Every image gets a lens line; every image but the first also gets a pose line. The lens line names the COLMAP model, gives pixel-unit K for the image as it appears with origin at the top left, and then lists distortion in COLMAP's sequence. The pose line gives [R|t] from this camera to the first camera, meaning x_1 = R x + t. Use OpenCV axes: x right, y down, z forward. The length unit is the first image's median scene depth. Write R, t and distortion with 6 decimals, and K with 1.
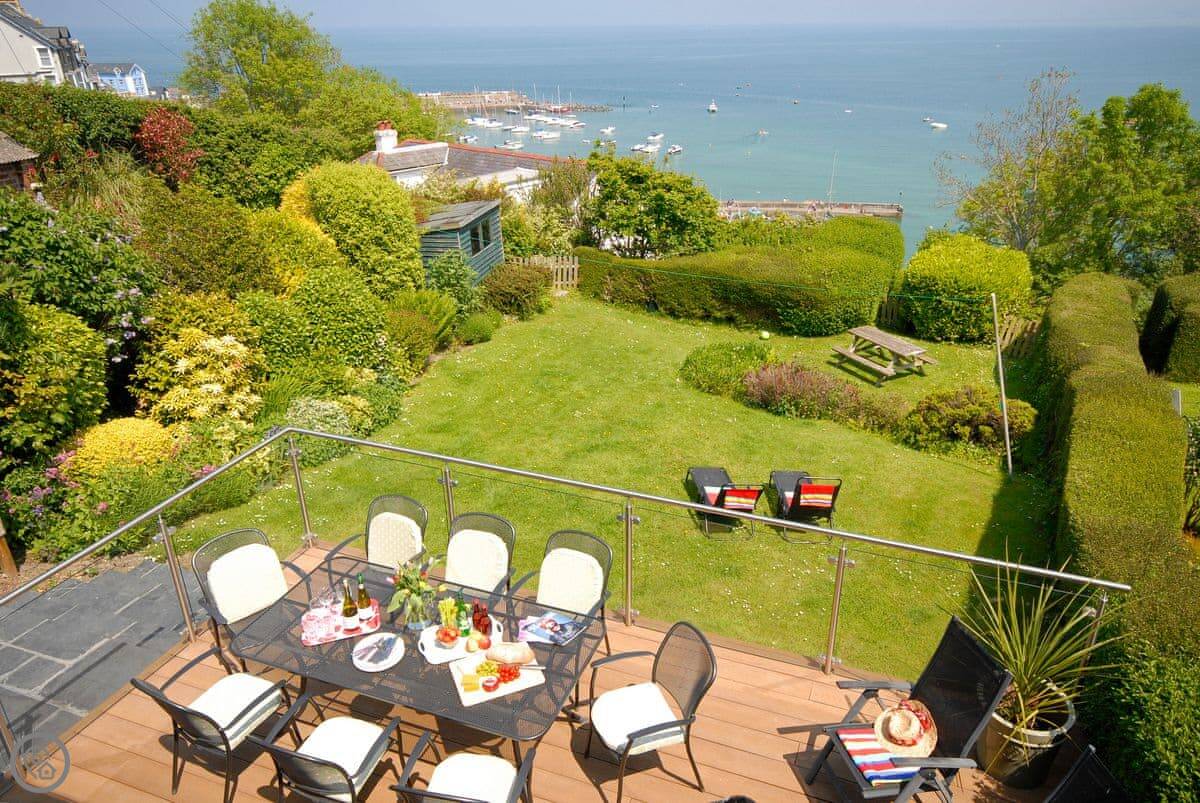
lens RADIAL K [[721.5, 0, 633.1], [0, 721.5, 398.1], [0, 0, 1]] dist [0.000774, 0.025484]
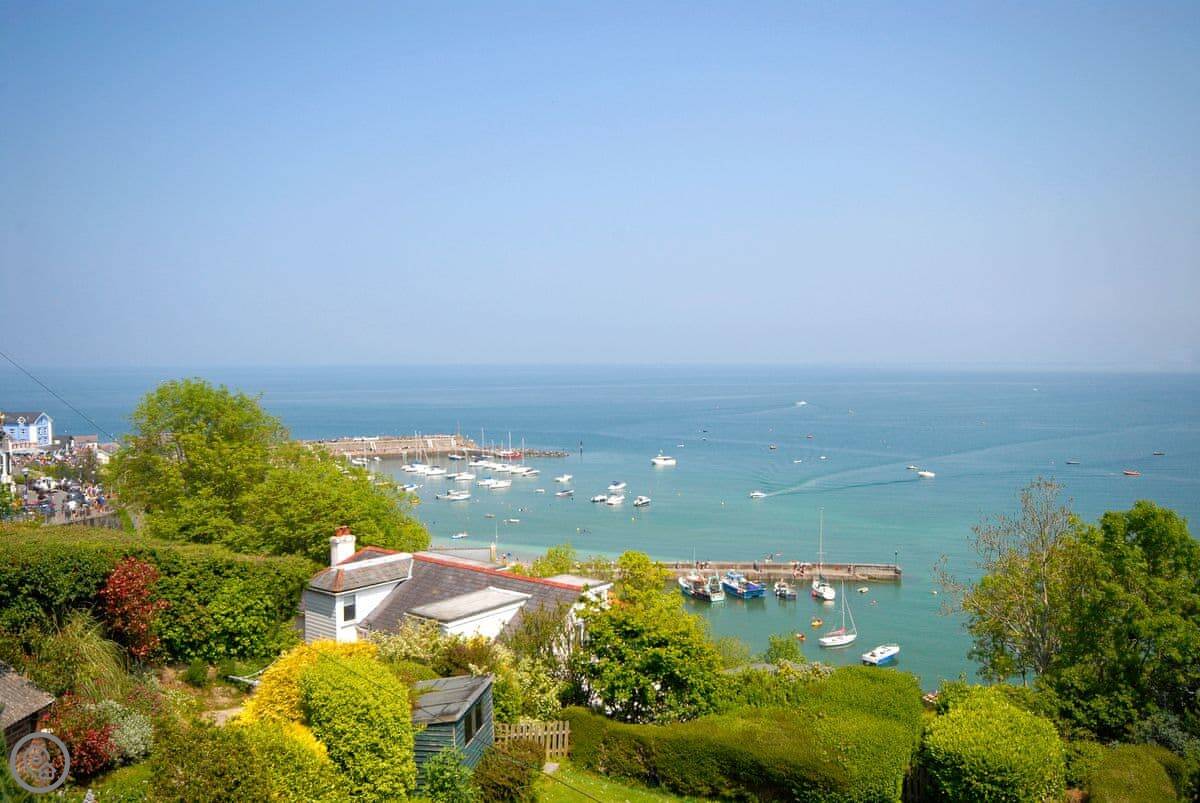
lens RADIAL K [[905.4, 0, 591.3], [0, 905.4, 398.3], [0, 0, 1]] dist [-0.004237, 0.060148]
pose [[0.999498, -0.001846, 0.031638, -0.085364], [0.012432, 0.941130, -0.337817, -0.196482], [-0.029152, 0.338041, 0.940680, -0.223268]]
